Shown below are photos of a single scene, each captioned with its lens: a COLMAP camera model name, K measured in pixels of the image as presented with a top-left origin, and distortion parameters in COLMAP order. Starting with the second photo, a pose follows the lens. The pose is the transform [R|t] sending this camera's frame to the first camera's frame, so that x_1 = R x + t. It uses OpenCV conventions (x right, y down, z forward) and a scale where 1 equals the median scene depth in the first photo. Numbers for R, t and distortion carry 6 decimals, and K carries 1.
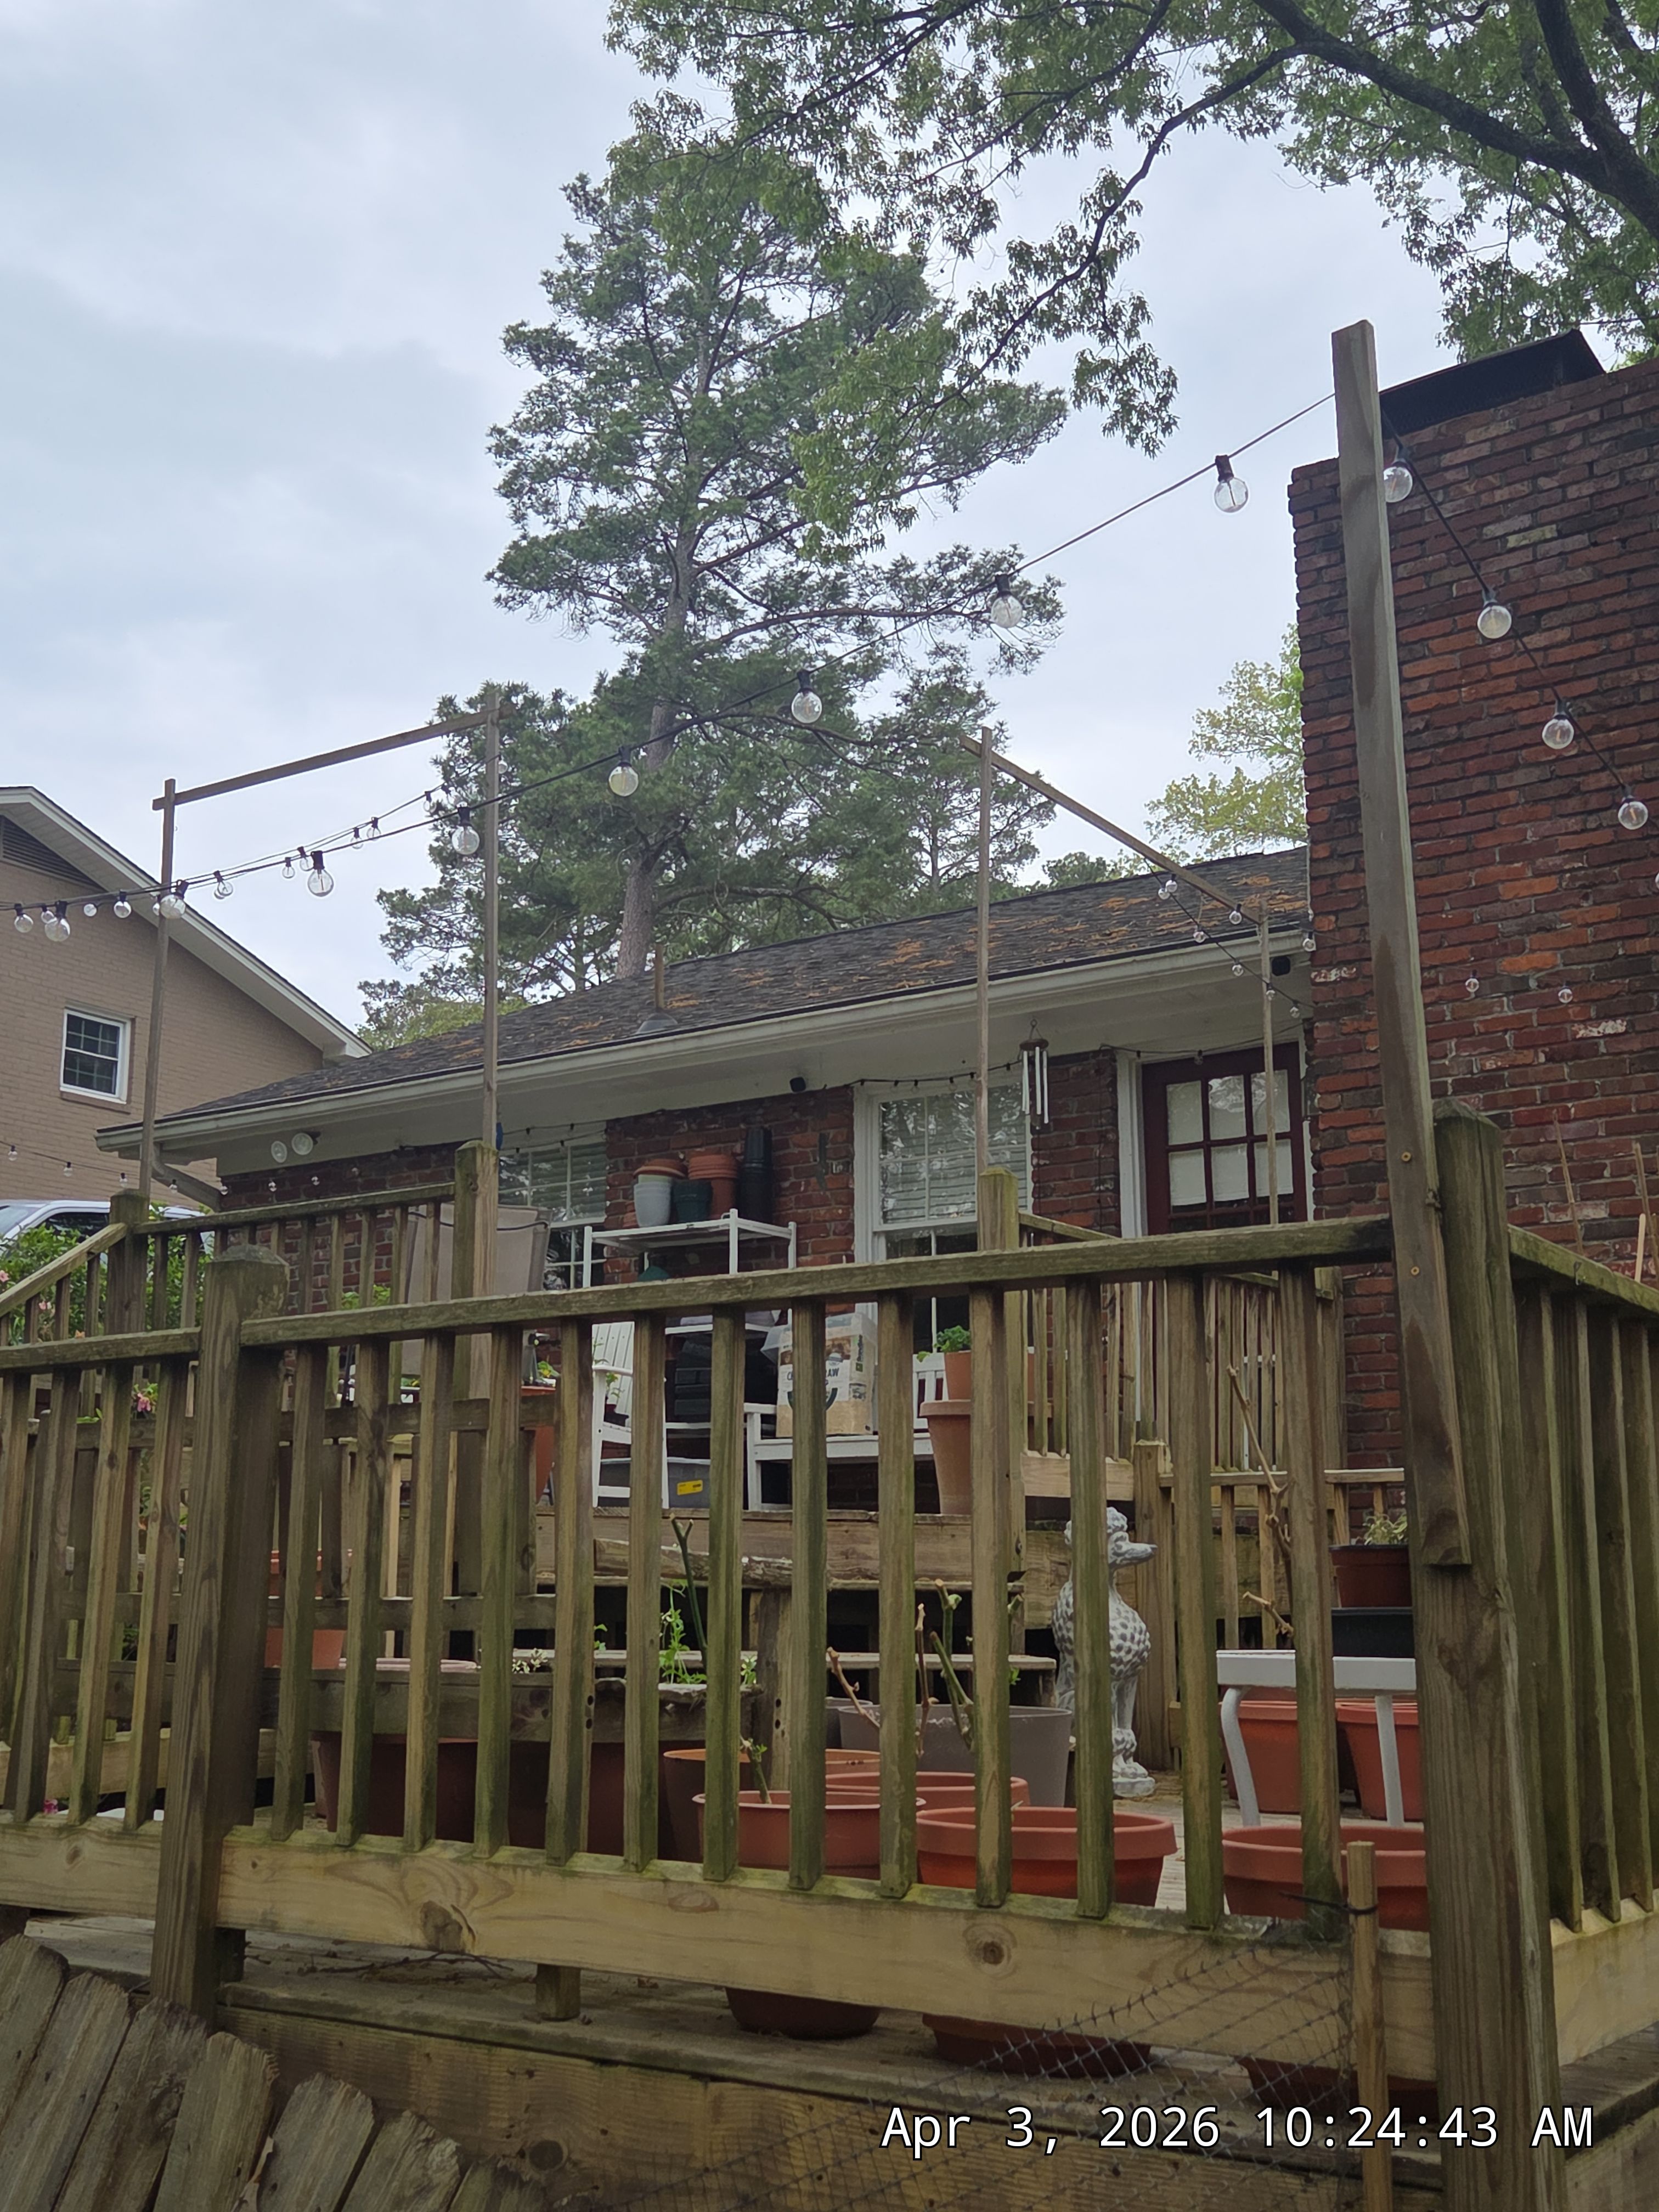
lens RADIAL K [[2285.5, 0, 827.5], [0, 2285.5, 1107.9], [0, 0, 1]] dist [-0.003298, -0.002520]
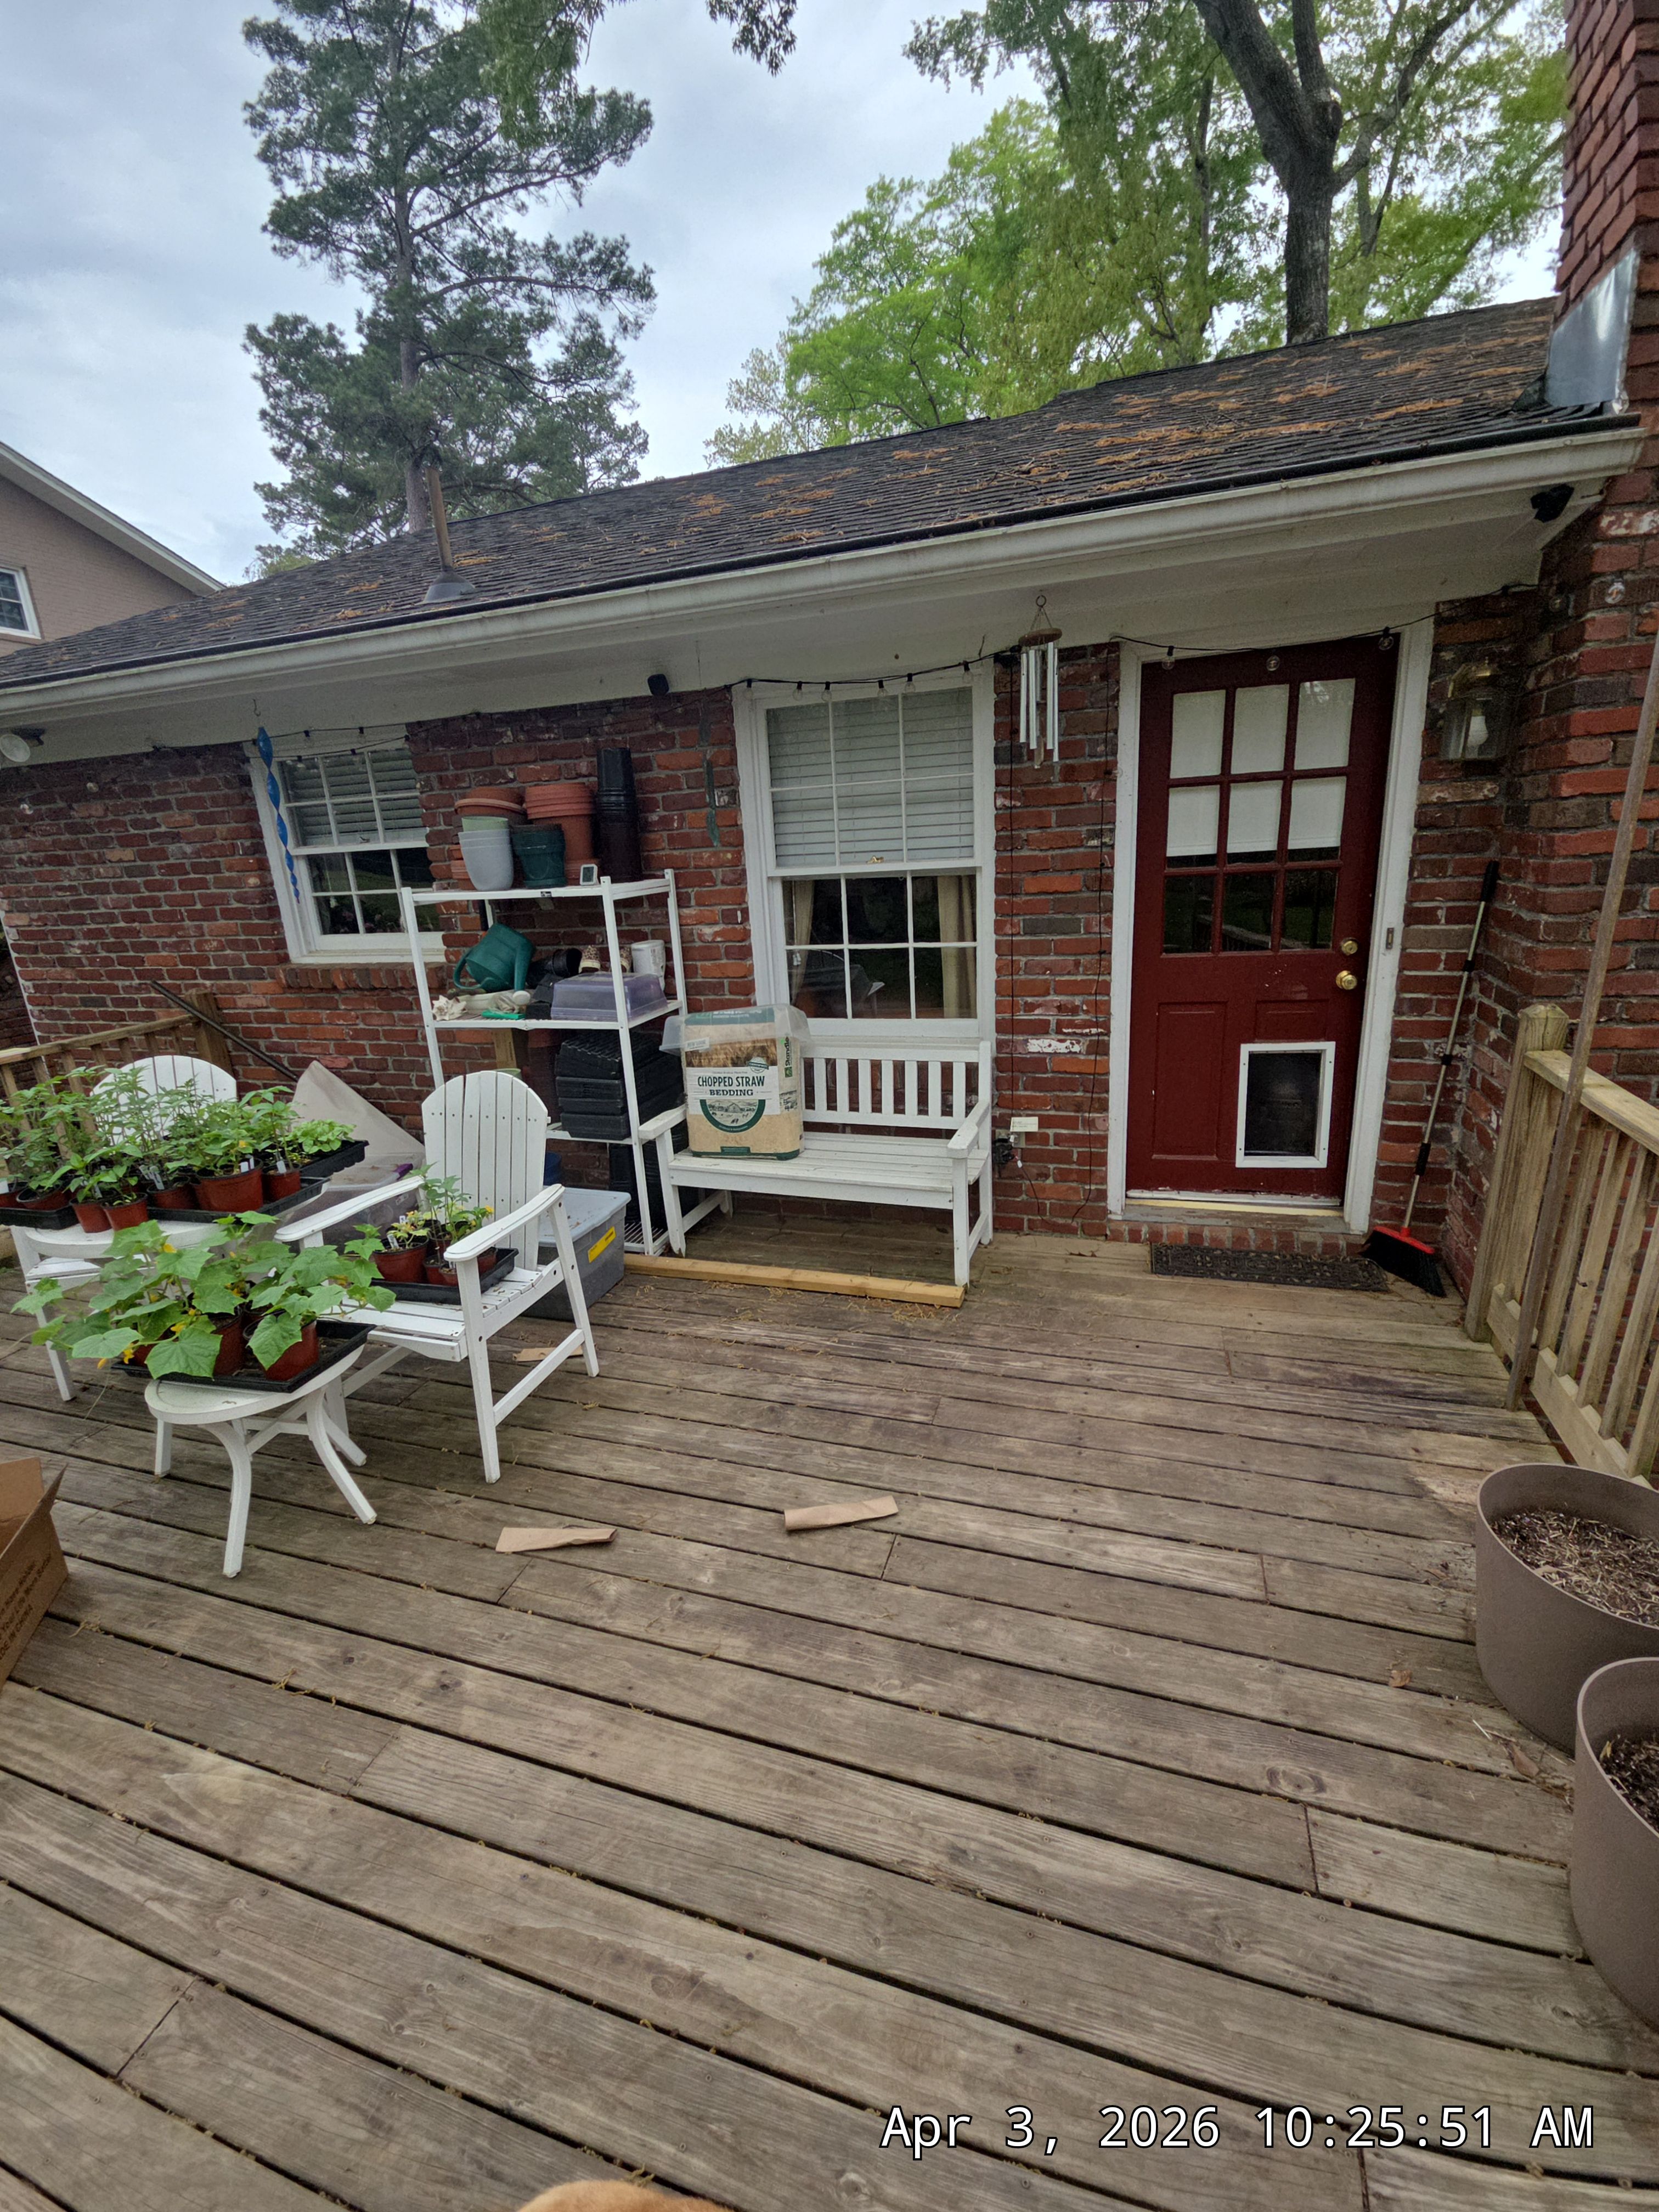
lens RADIAL K [[921.3, 0, 834.8], [0, 921.3, 1101.2], [0, 0, 1]] dist [0.027717, -0.018760]
pose [[0.961059, -0.121934, 0.247986, -0.010792], [-0.004923, 0.889691, 0.456536, -0.005976], [-0.276298, -0.439979, 0.854446, 0.139049]]
